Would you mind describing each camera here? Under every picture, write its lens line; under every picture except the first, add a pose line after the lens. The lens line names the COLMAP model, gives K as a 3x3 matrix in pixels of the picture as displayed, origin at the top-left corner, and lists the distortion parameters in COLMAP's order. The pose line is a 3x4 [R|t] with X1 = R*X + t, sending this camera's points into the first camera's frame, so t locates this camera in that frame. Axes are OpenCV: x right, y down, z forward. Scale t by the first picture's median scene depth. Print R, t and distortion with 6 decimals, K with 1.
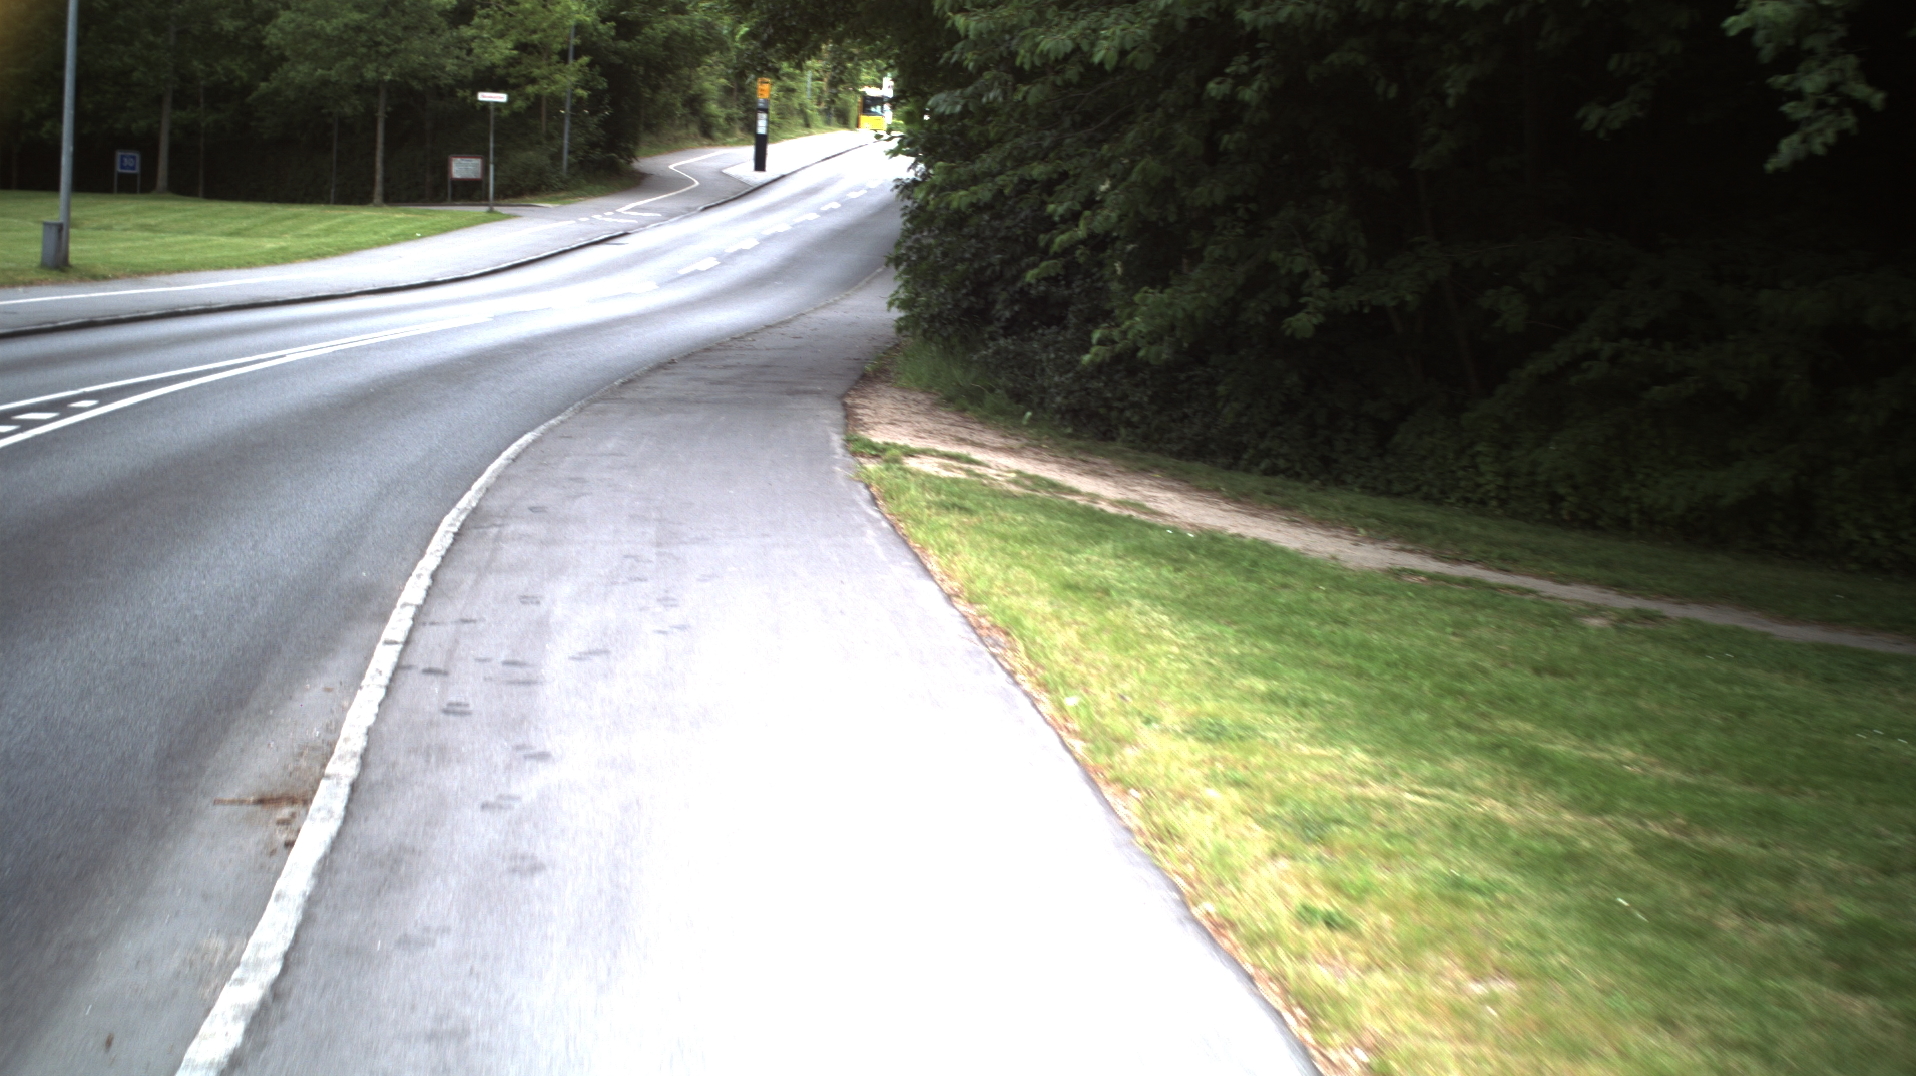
lens RADIAL K [[3343.4, 0, 958.0], [0, 3343.4, 538.0], [0, 0, 1]] dist [-0.286425, 0.253121]
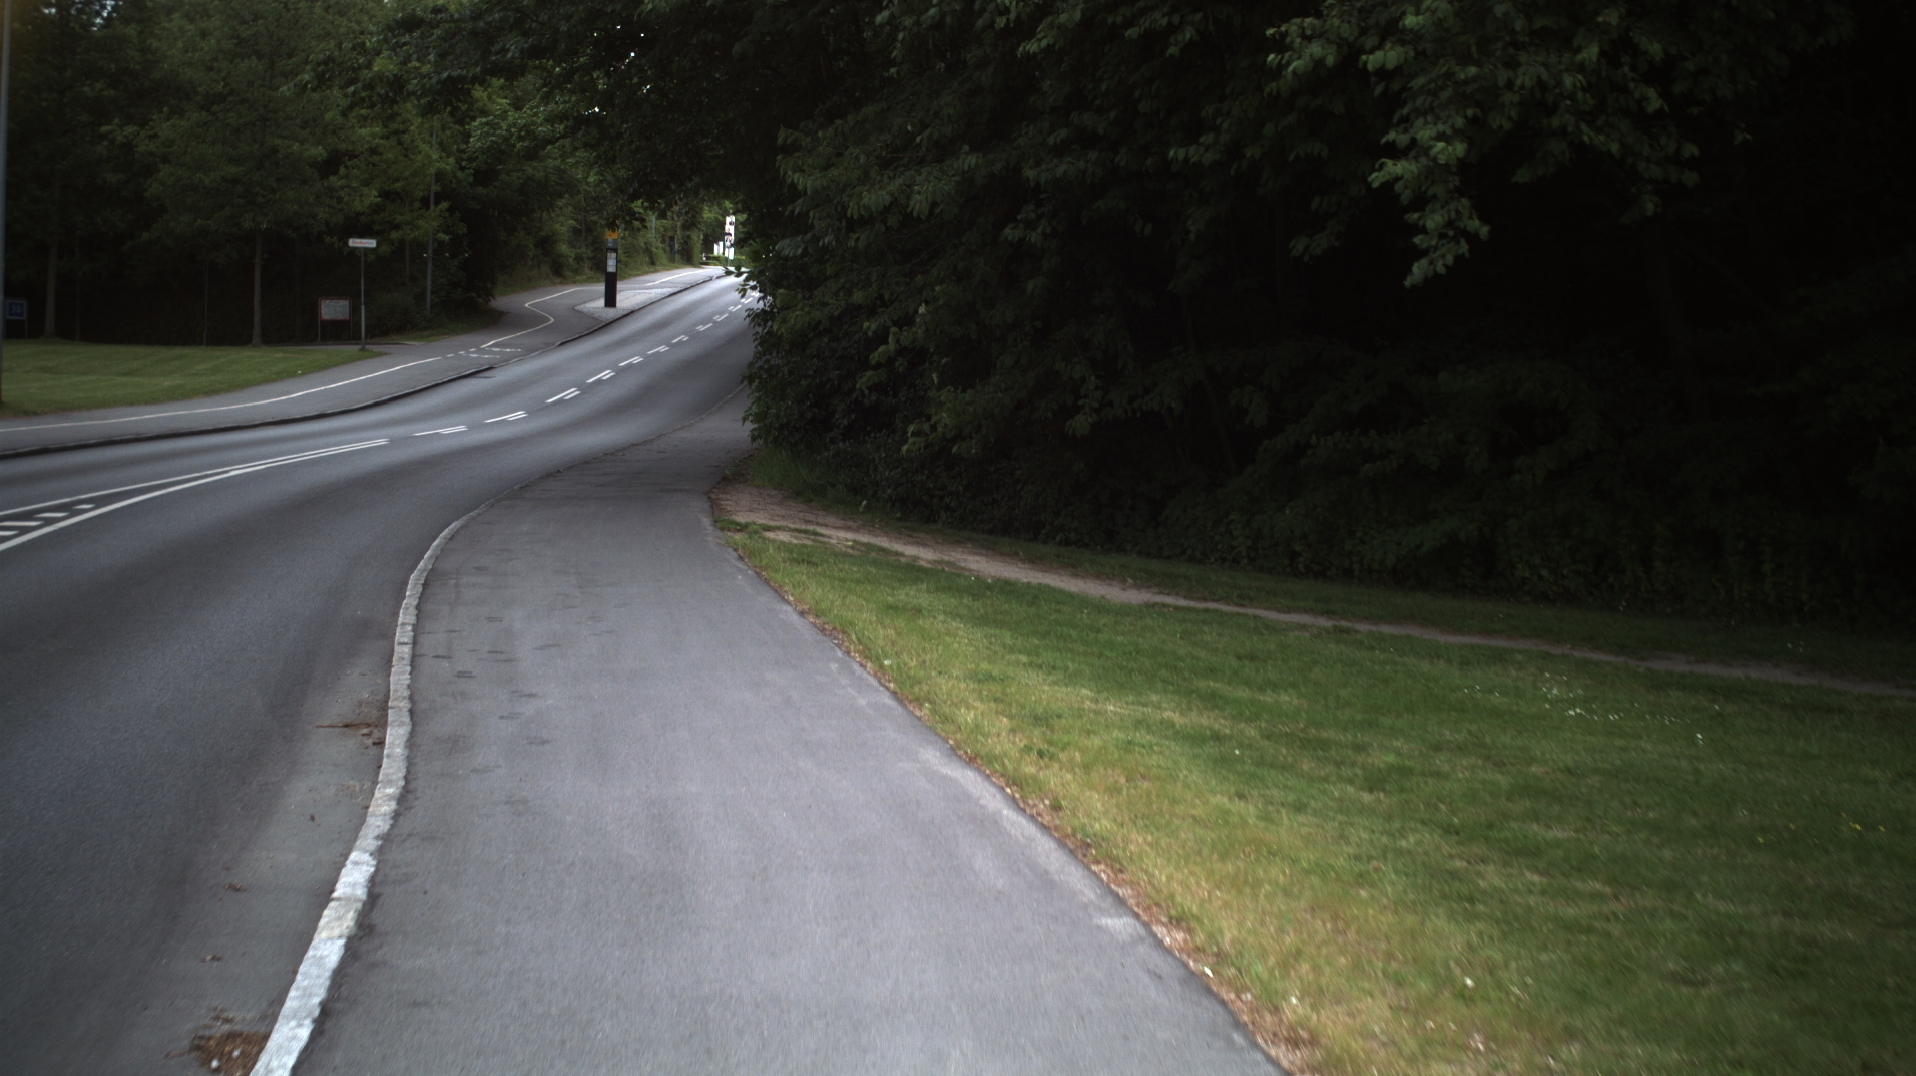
lens RADIAL K [[3343.4, 0, 958.0], [0, 3343.4, 538.0], [0, 0, 1]] dist [-0.286425, 0.253121]
pose [[0.998693, -0.022967, 0.045666, -0.000238], [0.024752, 0.998936, -0.038906, 0.021213], [-0.044724, 0.039986, 0.998199, -0.182381]]
